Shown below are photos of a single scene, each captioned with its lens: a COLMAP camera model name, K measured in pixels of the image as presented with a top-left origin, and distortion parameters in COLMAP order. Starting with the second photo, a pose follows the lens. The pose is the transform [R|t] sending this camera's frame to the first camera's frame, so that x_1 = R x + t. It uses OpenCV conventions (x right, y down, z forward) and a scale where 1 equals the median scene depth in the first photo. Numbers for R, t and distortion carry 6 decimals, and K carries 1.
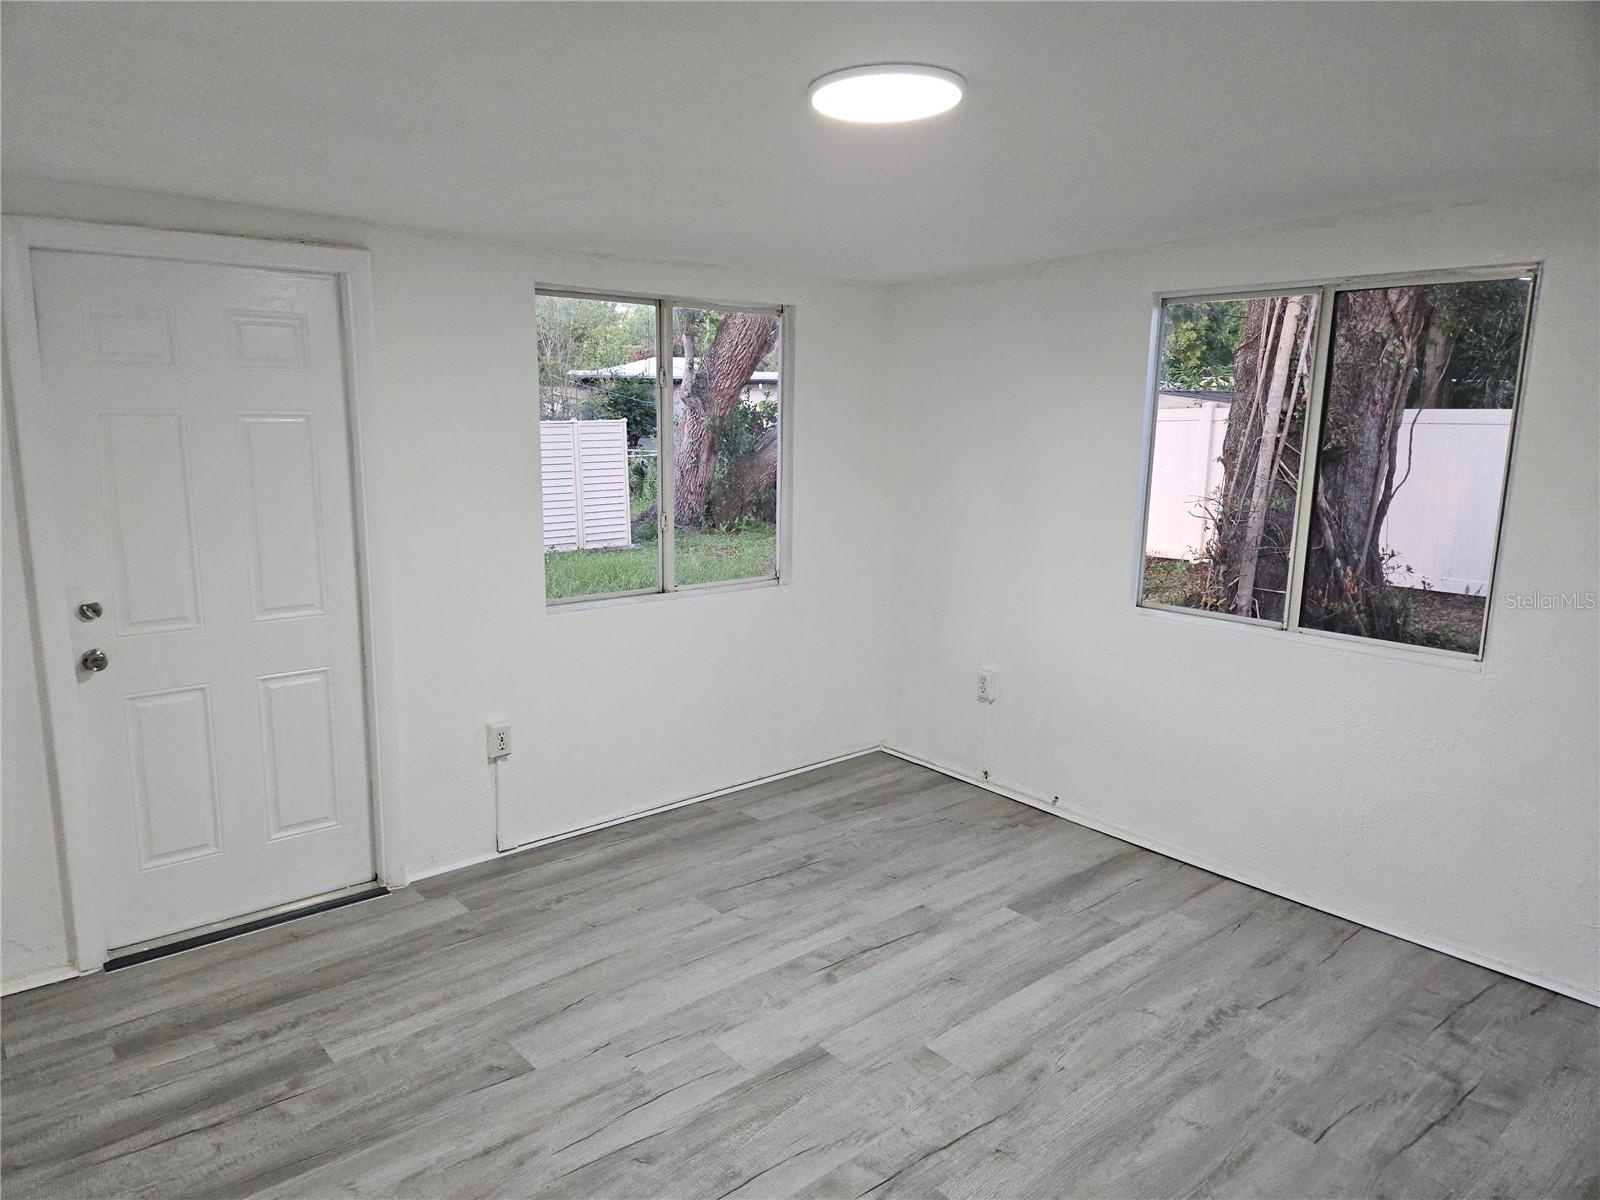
lens RADIAL K [[1059.7, 0, 796.0], [0, 1059.7, 600.7], [0, 0, 1]] dist [0.021235, -0.033683]
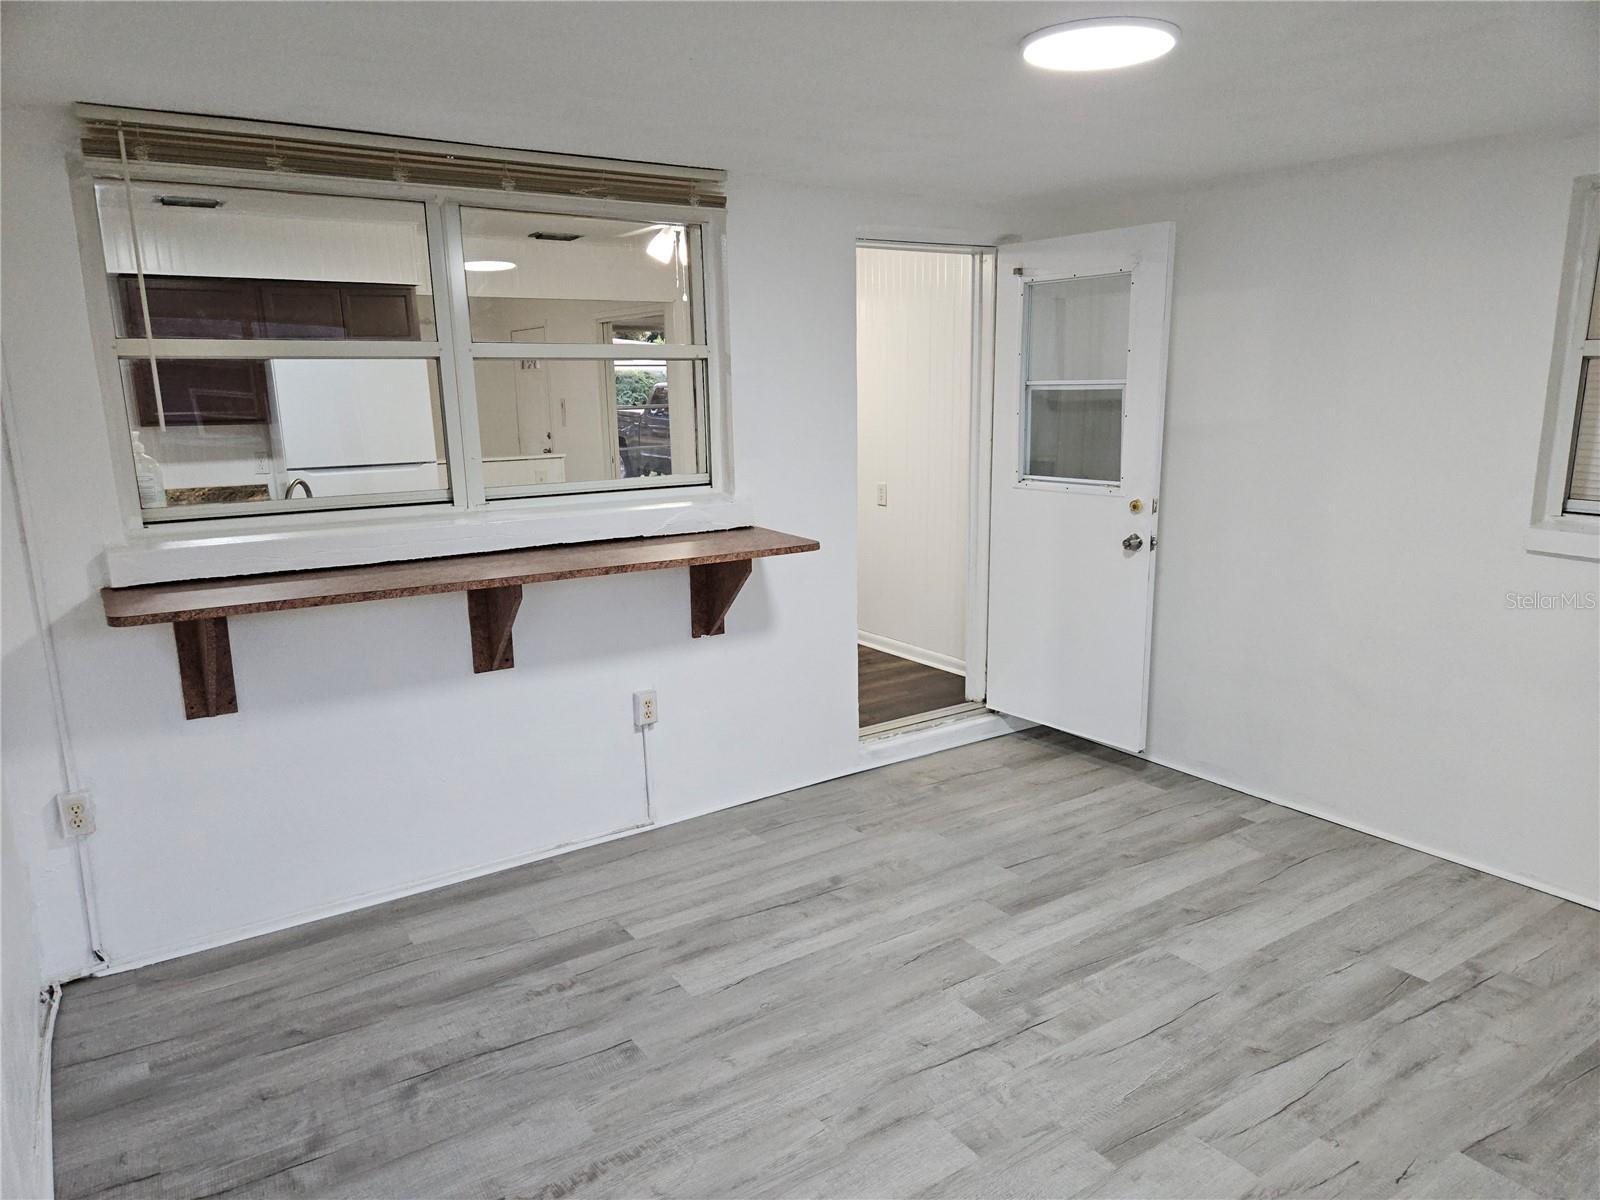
lens RADIAL K [[1059.7, 0, 802.2], [0, 1059.7, 603.5], [0, 0, 1]] dist [0.021235, -0.033683]
pose [[-0.991433, -0.012030, 0.130060, 0.169517], [0.037760, 0.926833, 0.373569, -0.297874], [-0.125038, 0.375280, -0.918439, 1.747053]]
